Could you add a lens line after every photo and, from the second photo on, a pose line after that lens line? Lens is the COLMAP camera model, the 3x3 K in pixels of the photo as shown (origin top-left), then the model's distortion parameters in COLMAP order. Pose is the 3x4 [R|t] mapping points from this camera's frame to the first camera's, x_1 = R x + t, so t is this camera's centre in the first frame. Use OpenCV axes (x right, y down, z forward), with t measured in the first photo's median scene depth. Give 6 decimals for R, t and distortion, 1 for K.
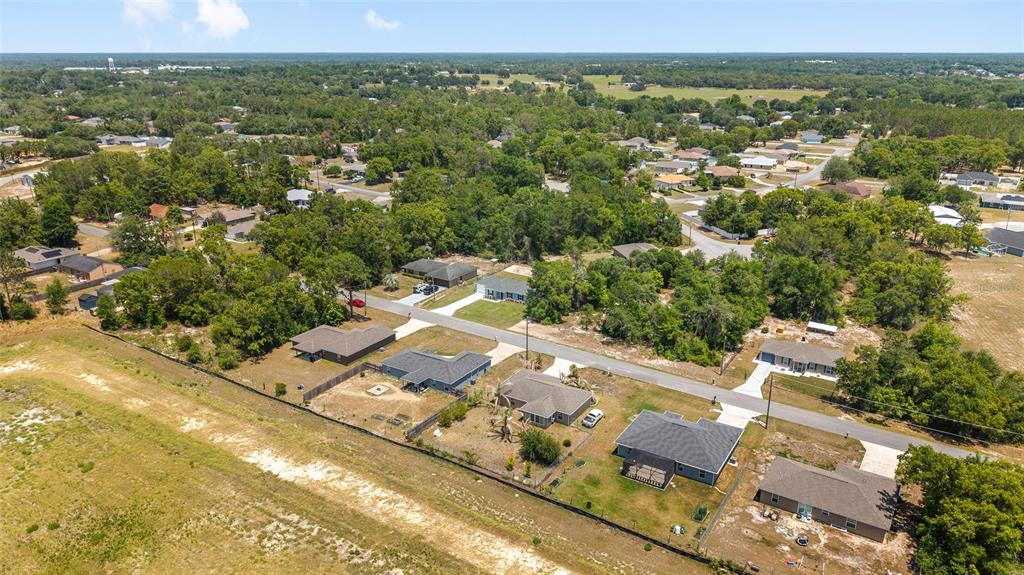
lens RADIAL K [[702.4, 0, 512.0], [0, 702.4, 287.5], [0, 0, 1]] dist [0.008958, -0.004138]
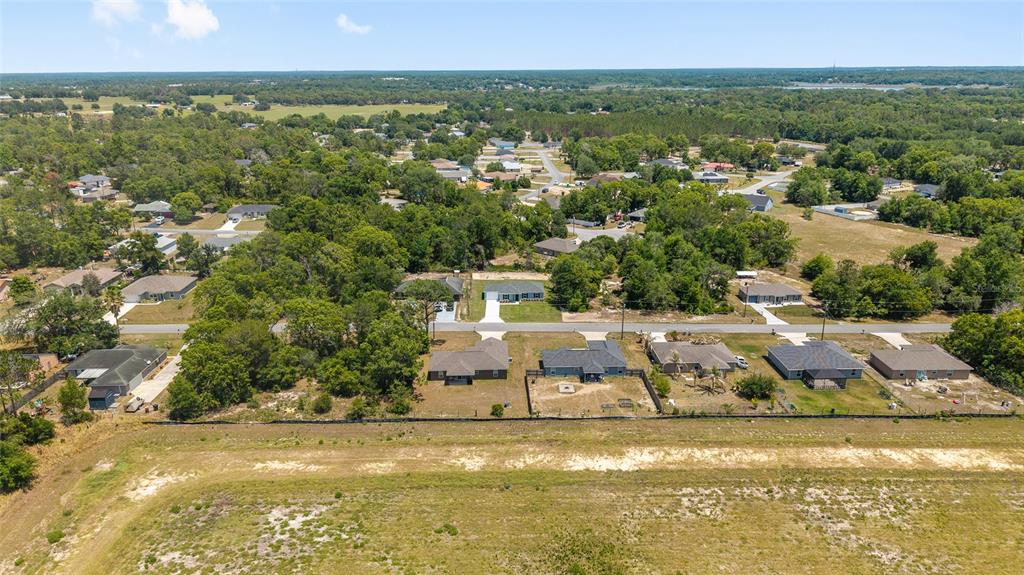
lens RADIAL K [[685.6, 0, 512.0], [0, 685.6, 287.5], [0, 0, 1]] dist [0.039060, -0.050530]
pose [[0.831861, -0.174267, 0.526913, -0.587780], [0.183482, 0.982391, 0.035237, -0.043226], [-0.523776, 0.067367, 0.849188, 0.109691]]
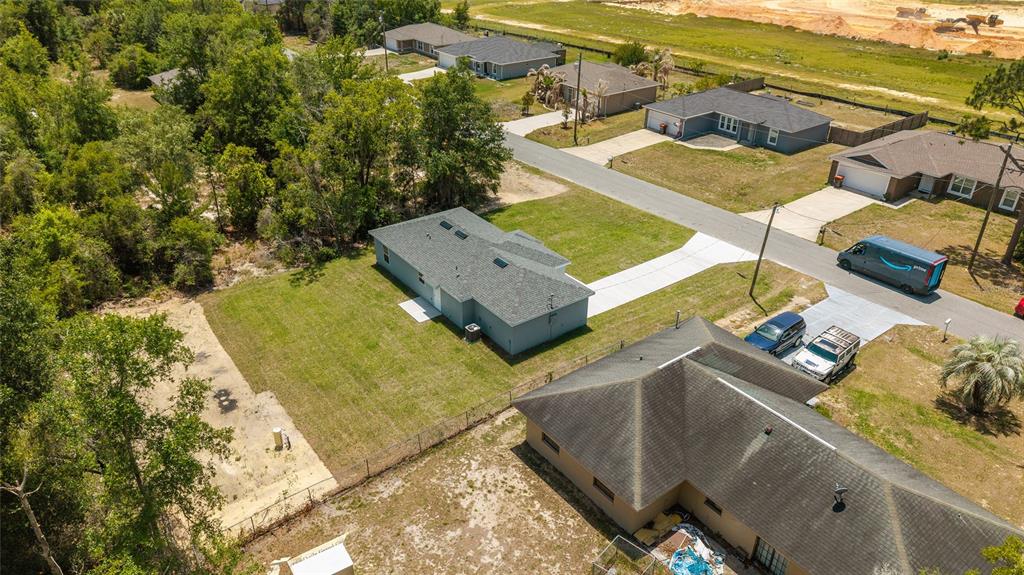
lens RADIAL K [[685.6, 0, 512.0], [0, 685.6, 287.5], [0, 0, 1]] dist [0.039060, -0.050530]
pose [[-0.936084, -0.184074, 0.299771, -0.103868], [0.099444, 0.678938, 0.727430, -0.194223], [-0.337427, 0.710746, -0.617238, 1.214773]]
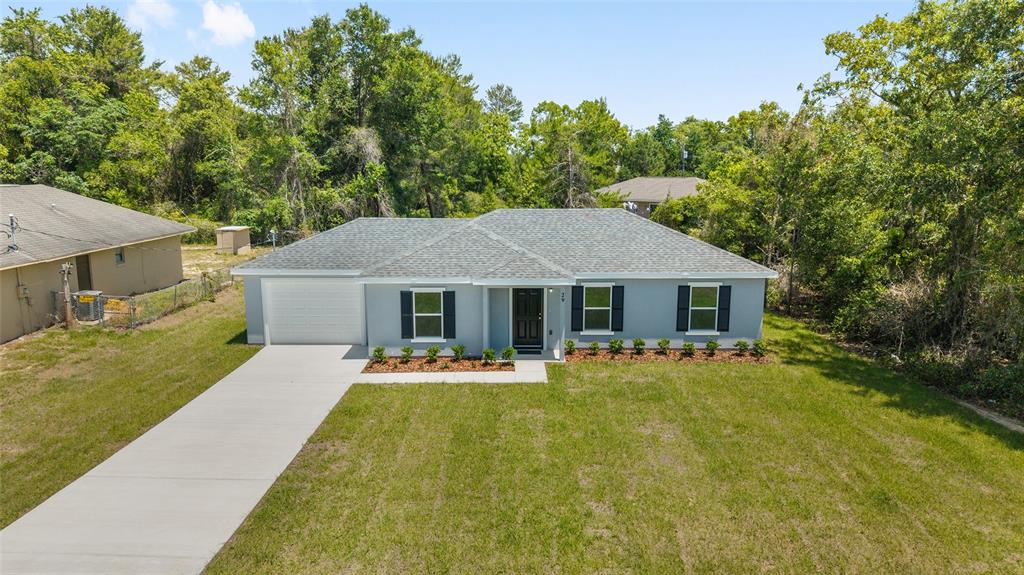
lens RADIAL K [[685.6, 0, 512.0], [0, 685.6, 287.5], [0, 0, 1]] dist [0.039060, -0.050530]
pose [[0.838781, -0.094836, 0.536146, -0.081338], [0.173359, 0.979984, -0.097870, 0.016822], [-0.516133, 0.175037, 0.838432, 0.922666]]
